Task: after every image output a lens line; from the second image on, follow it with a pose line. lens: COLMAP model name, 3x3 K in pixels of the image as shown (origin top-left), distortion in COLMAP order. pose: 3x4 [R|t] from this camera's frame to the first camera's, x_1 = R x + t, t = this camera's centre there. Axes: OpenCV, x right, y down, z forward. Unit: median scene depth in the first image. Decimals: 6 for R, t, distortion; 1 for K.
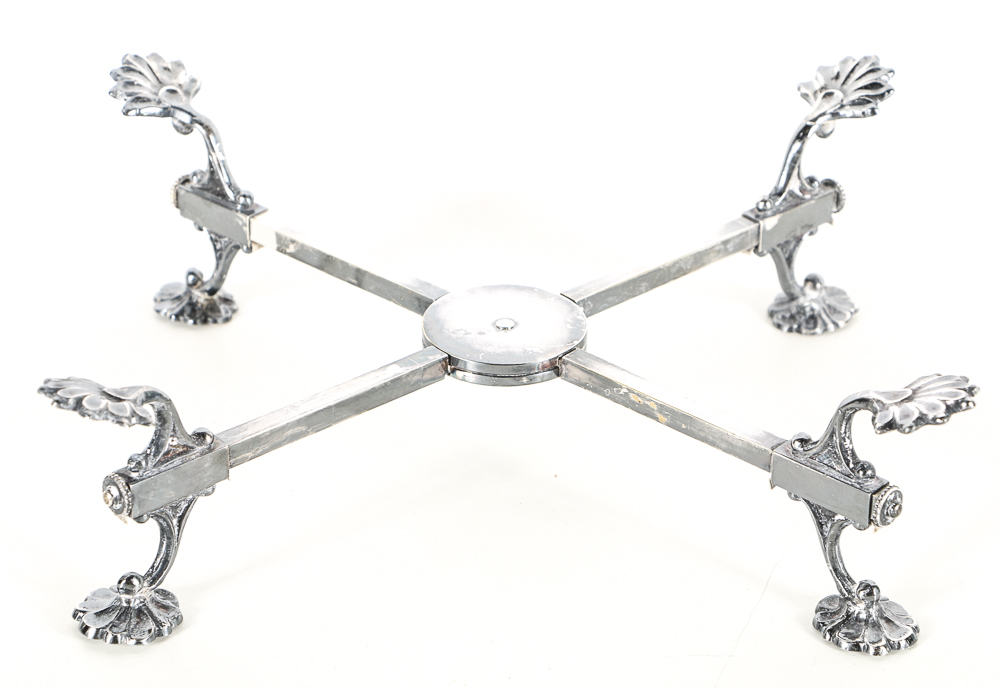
lens RADIAL K [[3133.0, 0, 464.1], [0, 3133.0, 320.7], [0, 0, 1]] dist [0.113452, 0.000000]
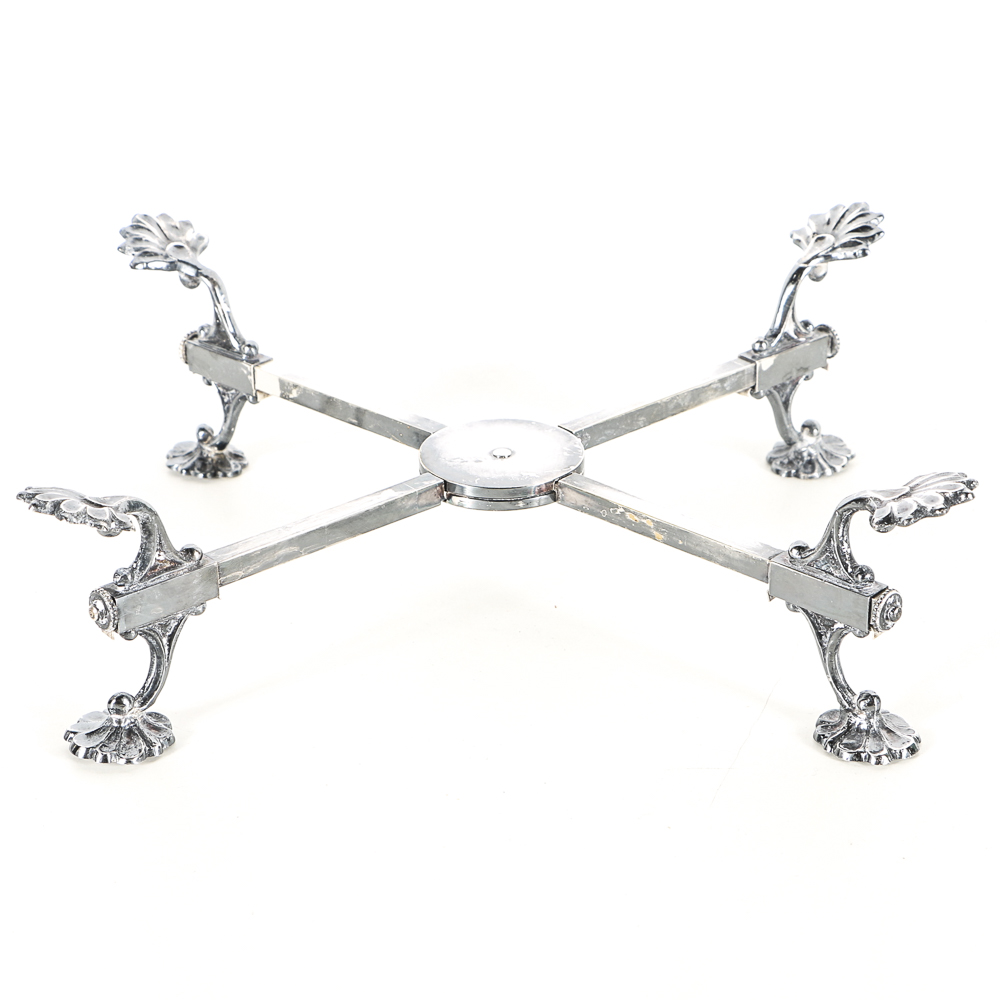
lens RADIAL K [[2605.8, 0, 478.4], [0, 2605.8, 522.7], [0, 0, 1]] dist [-0.156212, 0.000000]
pose [[0.999712, -0.013880, -0.019561, 0.022923], [0.012946, 0.998806, -0.047110, 0.066439], [0.020191, 0.046843, 0.998698, 0.182225]]
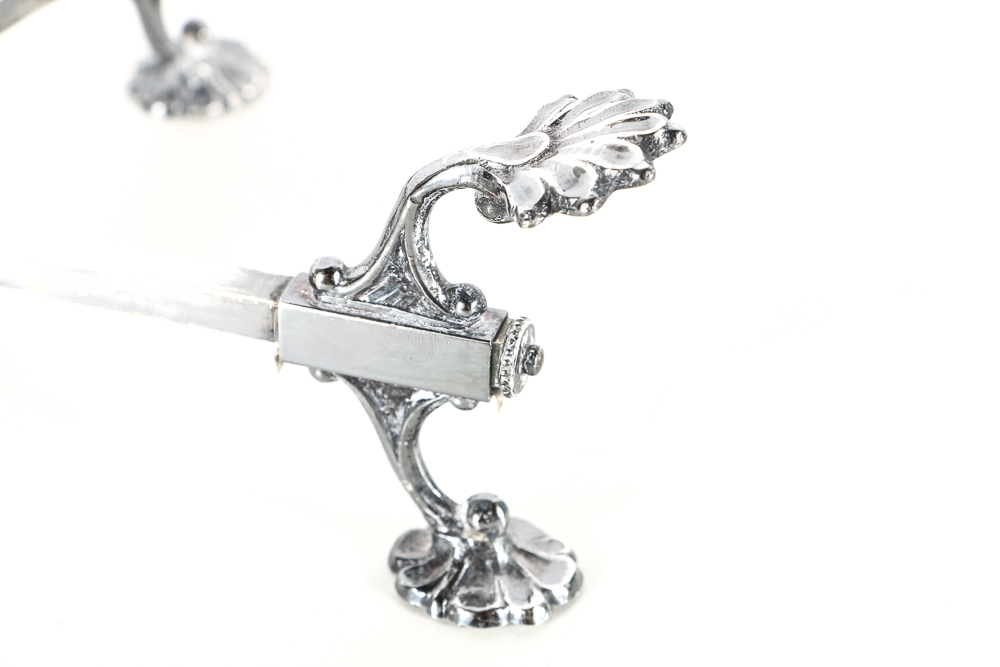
lens RADIAL K [[2633.8, 0, 499.5], [0, 2633.8, 334.2], [0, 0, 1]] dist [0.003282, 0.000000]
pose [[0.909900, -0.211711, 0.356736, -0.028066], [0.185415, 0.976840, 0.106796, 0.006052], [-0.371084, -0.031029, 0.928081, 0.565375]]
